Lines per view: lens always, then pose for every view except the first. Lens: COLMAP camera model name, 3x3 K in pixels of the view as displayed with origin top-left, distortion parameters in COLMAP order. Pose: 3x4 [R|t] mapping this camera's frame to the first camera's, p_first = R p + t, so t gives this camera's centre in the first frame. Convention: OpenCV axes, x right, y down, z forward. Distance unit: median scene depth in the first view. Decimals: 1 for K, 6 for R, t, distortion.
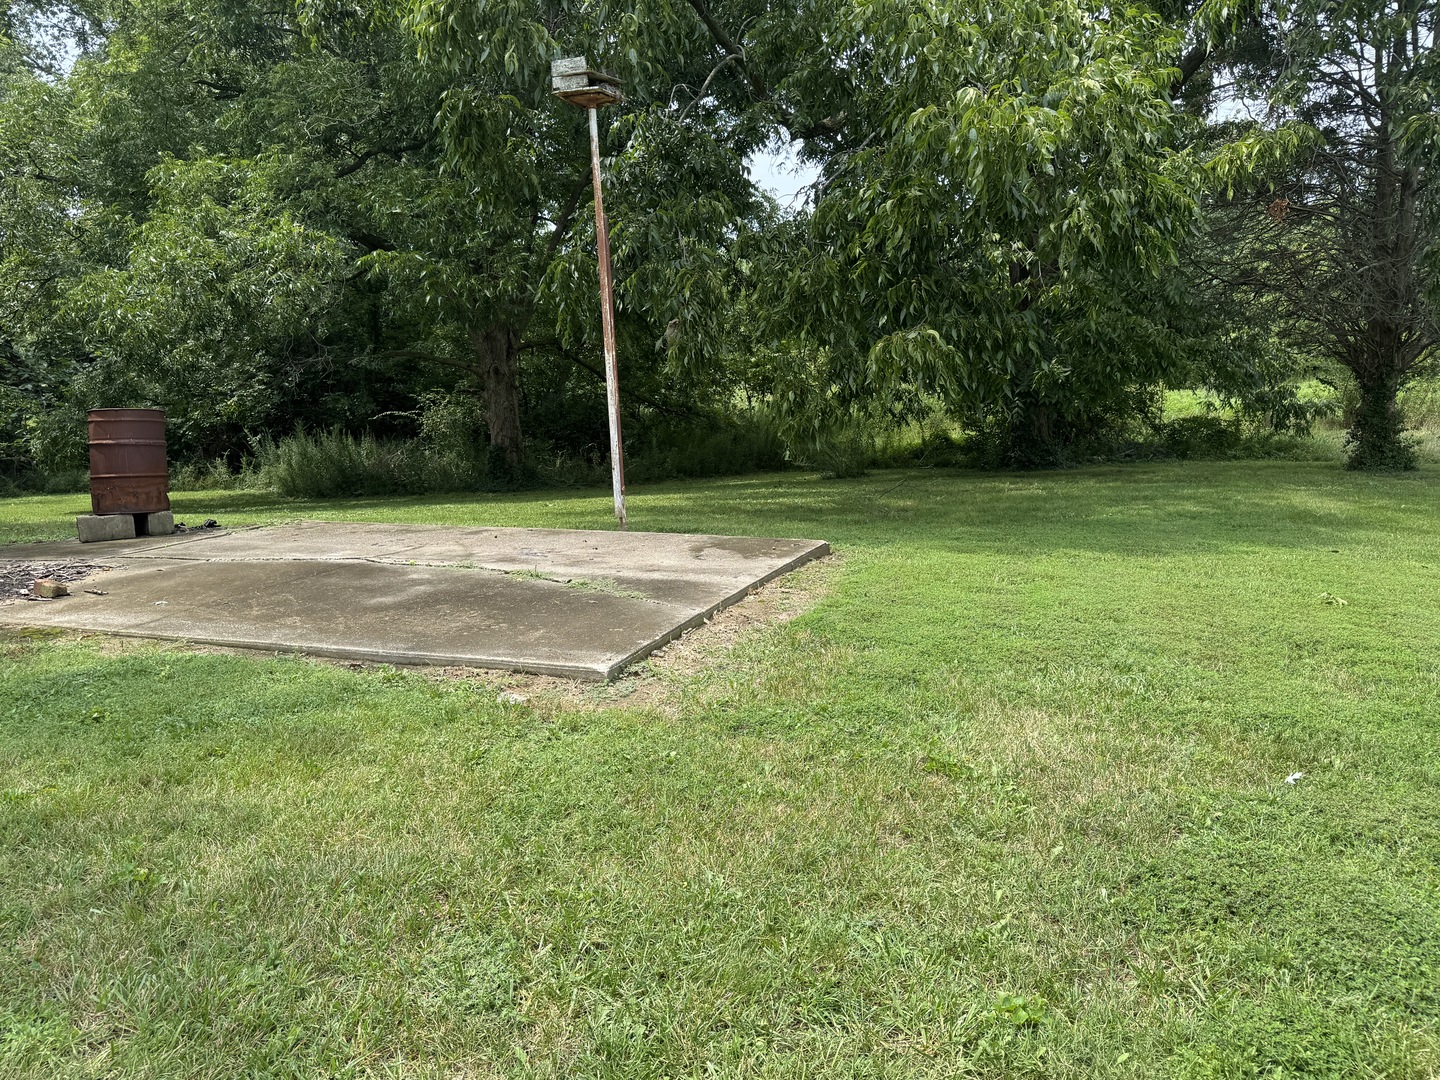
lens RADIAL K [[1087.0, 0, 720.0], [0, 1087.0, 540.0], [0, 0, 1]] dist [0.000795, -0.000525]
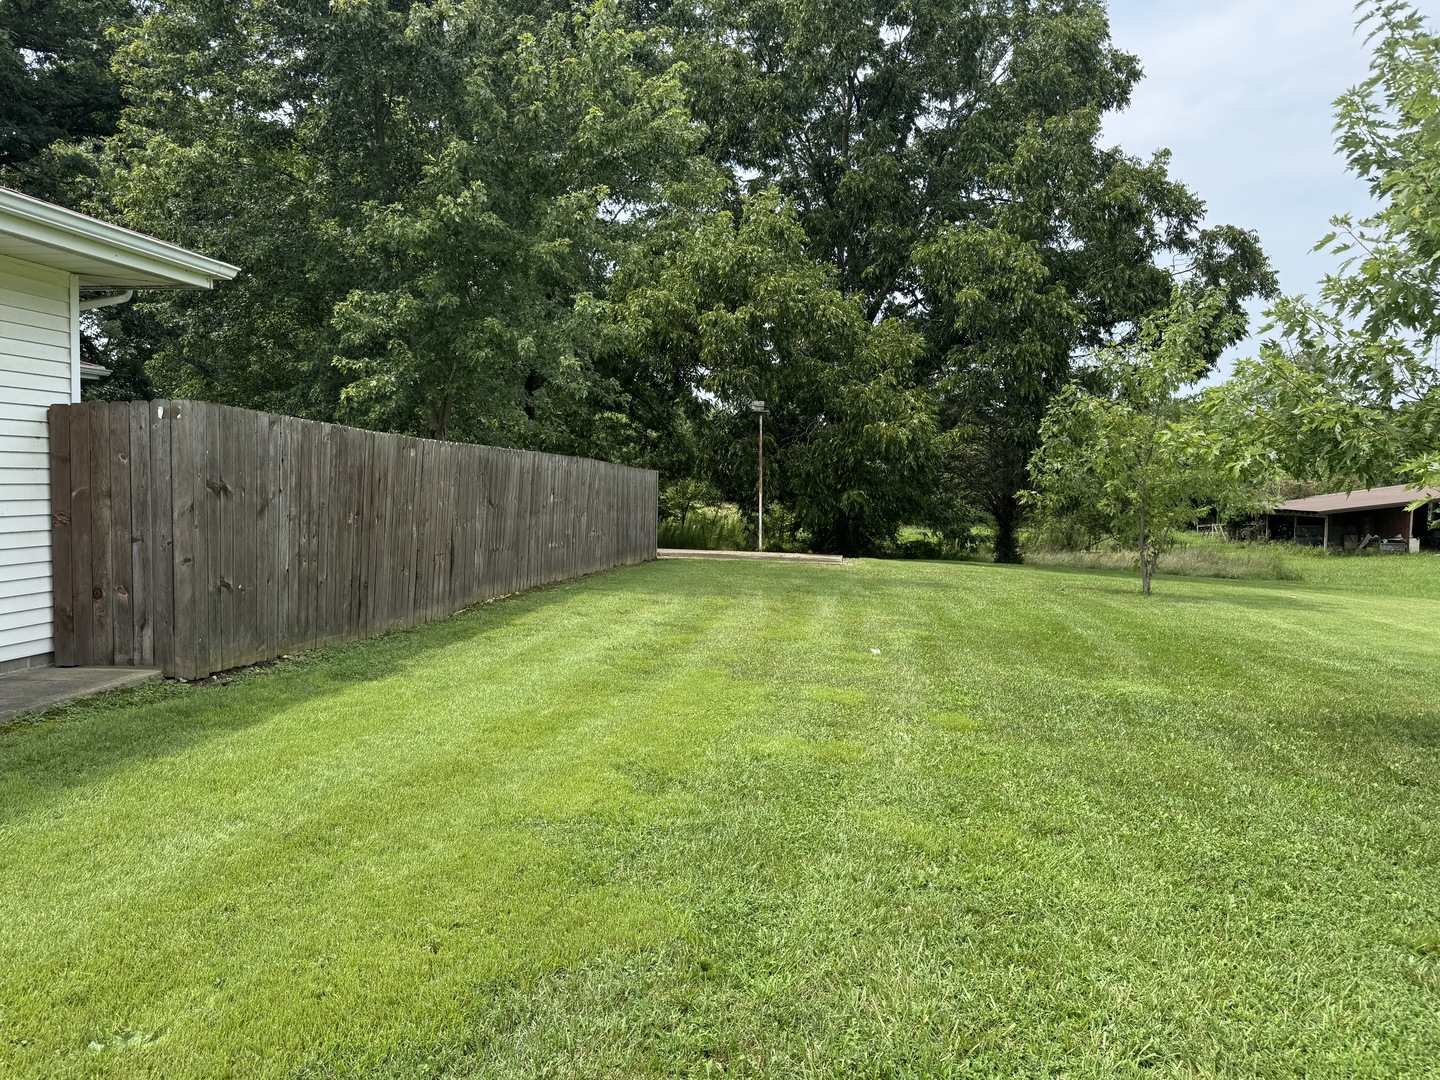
lens RADIAL K [[1087.0, 0, 720.0], [0, 1087.0, 540.0], [0, 0, 1]] dist [0.000795, -0.000525]
pose [[0.965121, 0.049782, 0.257027, -0.345735], [-0.018131, 0.992107, -0.124074, 0.116833], [-0.261175, 0.115086, 0.958406, -0.641095]]
